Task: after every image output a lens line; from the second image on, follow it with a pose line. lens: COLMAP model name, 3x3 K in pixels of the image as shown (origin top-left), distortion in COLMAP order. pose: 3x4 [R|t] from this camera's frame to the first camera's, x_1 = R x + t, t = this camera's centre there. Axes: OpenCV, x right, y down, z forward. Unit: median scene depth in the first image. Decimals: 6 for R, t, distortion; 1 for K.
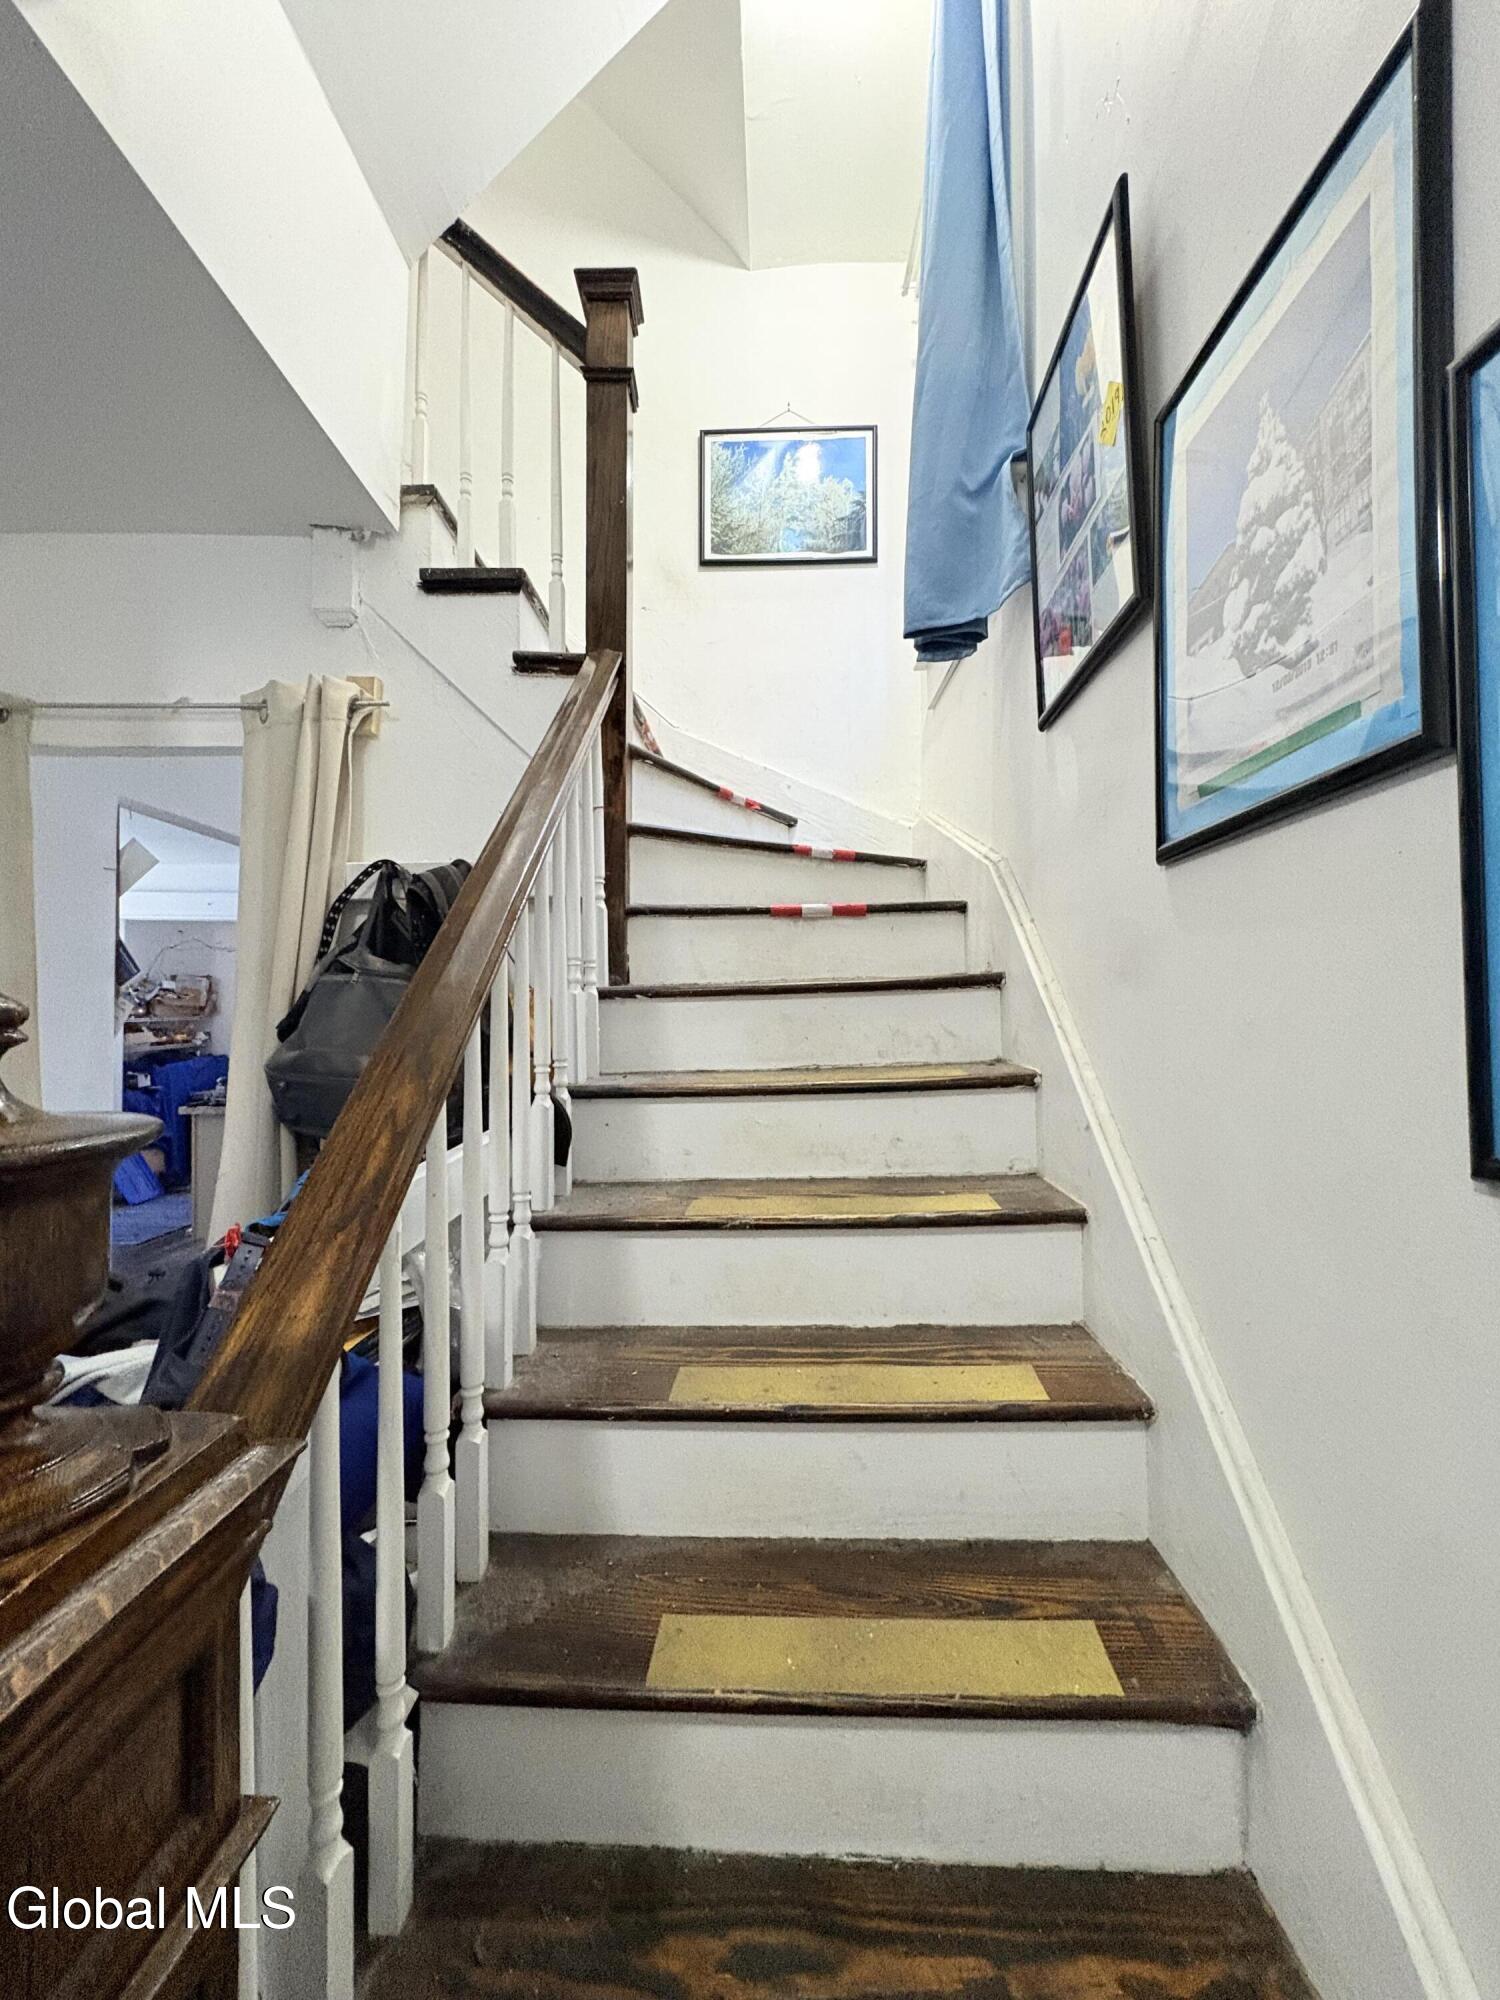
lens RADIAL K [[800.2, 0, 748.3], [0, 800.2, 998.0], [0, 0, 1]] dist [-0.001625, 0.000342]
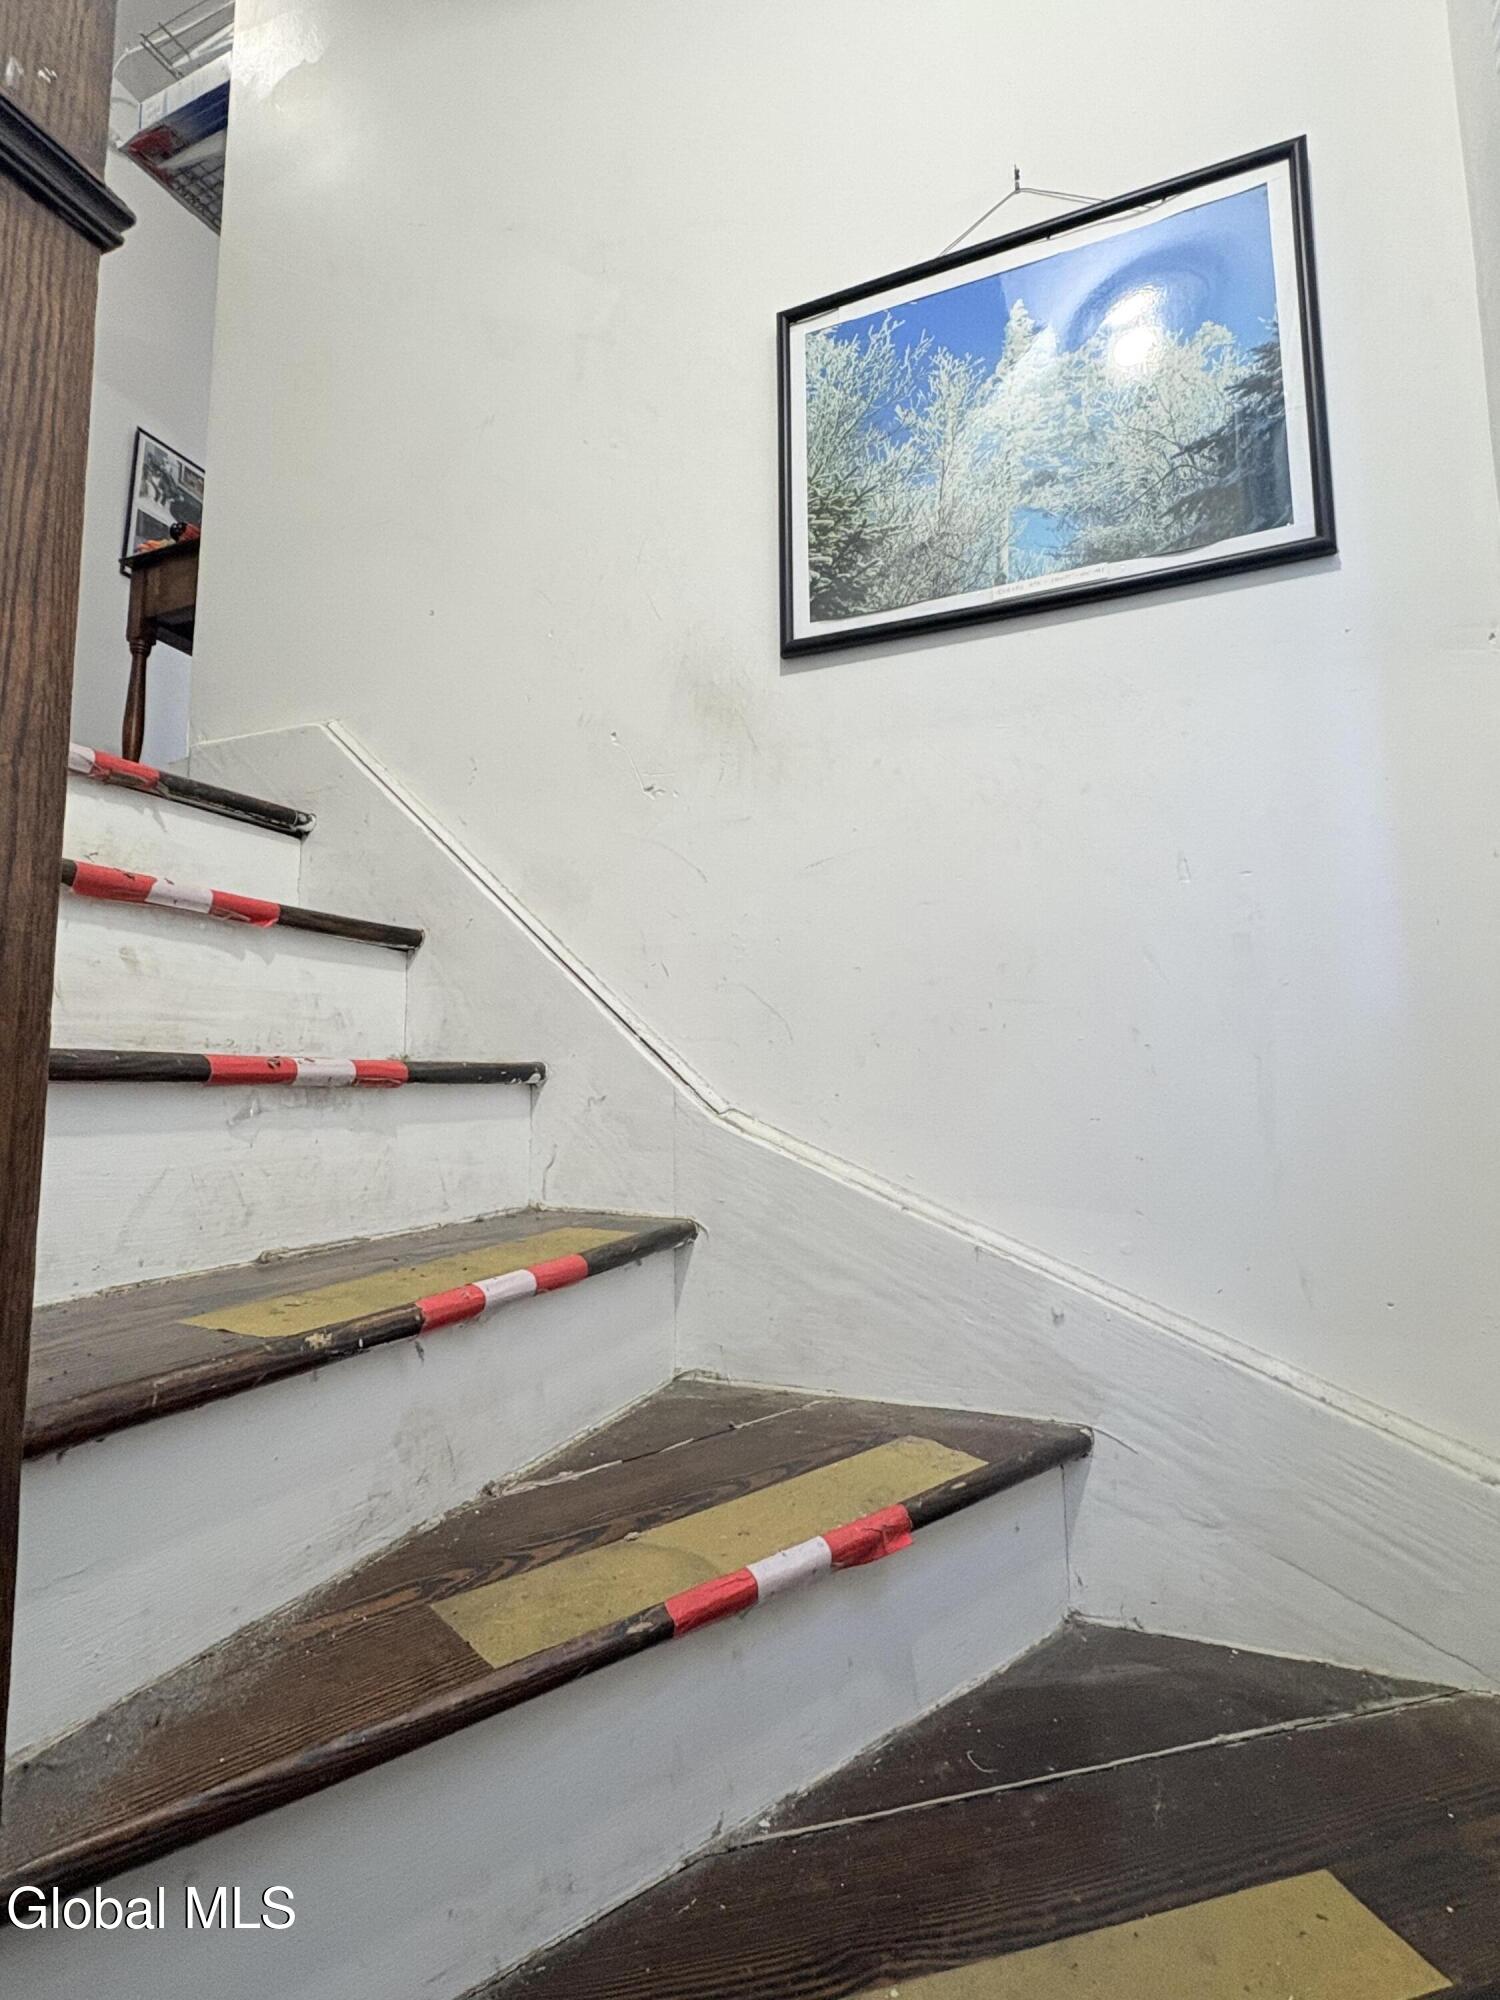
lens RADIAL K [[1030.8, 0, 766.3], [0, 1030.8, 1013.3], [0, 0, 1]] dist [-0.005261, -0.001446]
pose [[0.933309, -0.042275, -0.356578, 0.167040], [0.000497, 0.993196, -0.116450, -0.595099], [0.359074, 0.108506, 0.926980, 1.060160]]
